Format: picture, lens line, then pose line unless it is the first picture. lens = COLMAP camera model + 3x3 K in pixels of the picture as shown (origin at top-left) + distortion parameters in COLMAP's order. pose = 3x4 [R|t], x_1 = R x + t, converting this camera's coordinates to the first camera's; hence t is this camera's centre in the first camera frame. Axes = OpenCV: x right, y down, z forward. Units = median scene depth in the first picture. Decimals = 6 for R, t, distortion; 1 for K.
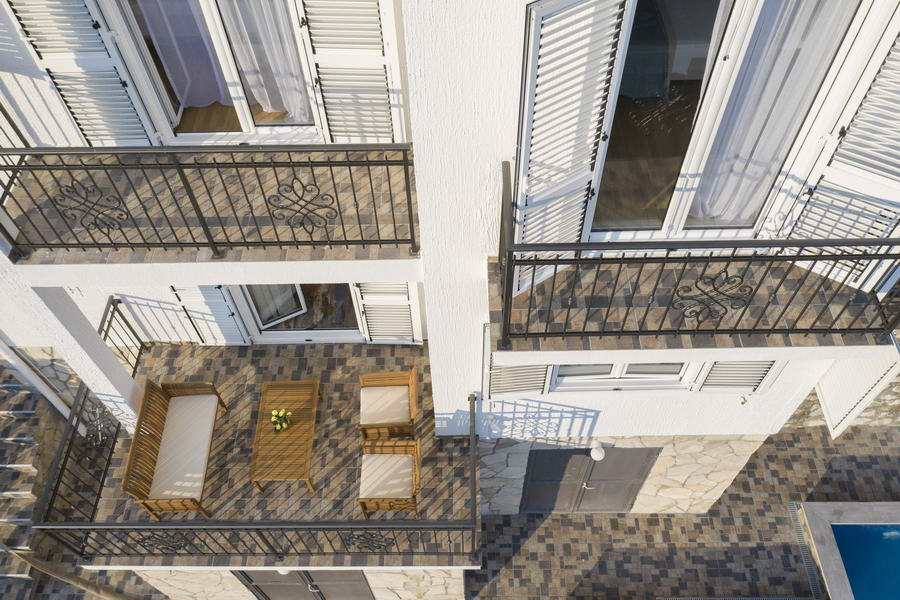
lens RADIAL K [[708.3, 0, 450.0], [0, 708.3, 300.0], [0, 0, 1]] dist [-0.011194, 0.002290]
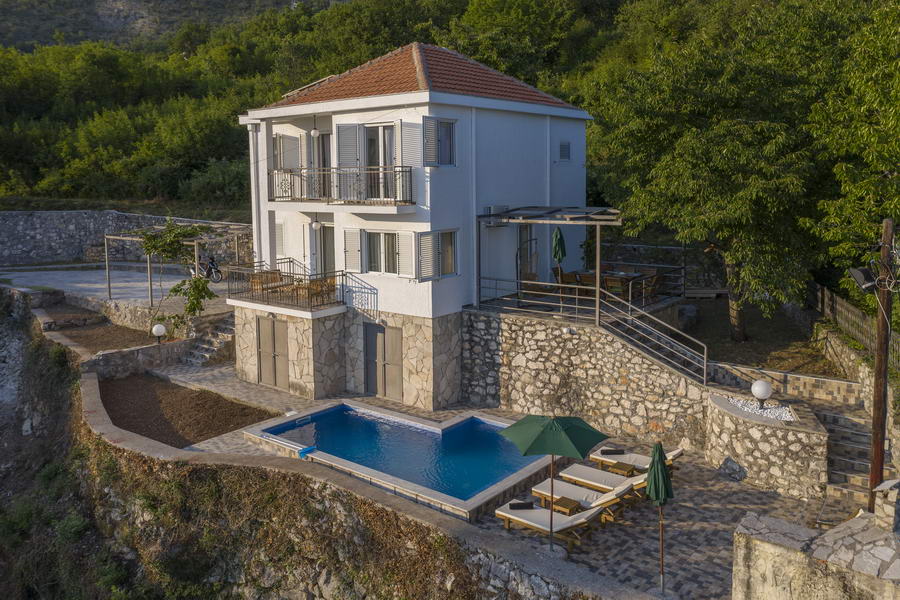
lens RADIAL K [[707.9, 0, 453.8], [0, 707.9, 242.6], [0, 0, 1]] dist [-0.008242, 0.000545]
pose [[0.790505, 0.072187, -0.608187, 1.774445], [-0.495111, 0.659848, -0.565213, 1.216070], [0.360510, 0.747924, 0.557353, -0.467334]]
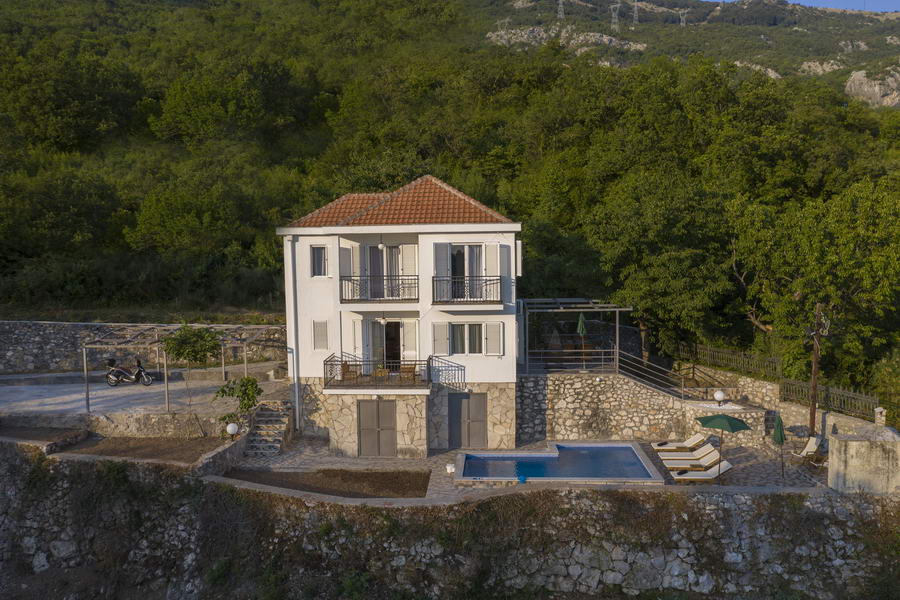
lens RADIAL K [[708.3, 0, 450.0], [0, 708.3, 300.0], [0, 0, 1]] dist [-0.011194, 0.002290]
pose [[0.999600, 0.017267, -0.022378, 0.189084], [-0.028216, 0.656606, -0.753705, 2.271257], [0.001679, 0.754036, 0.656831, -1.401970]]
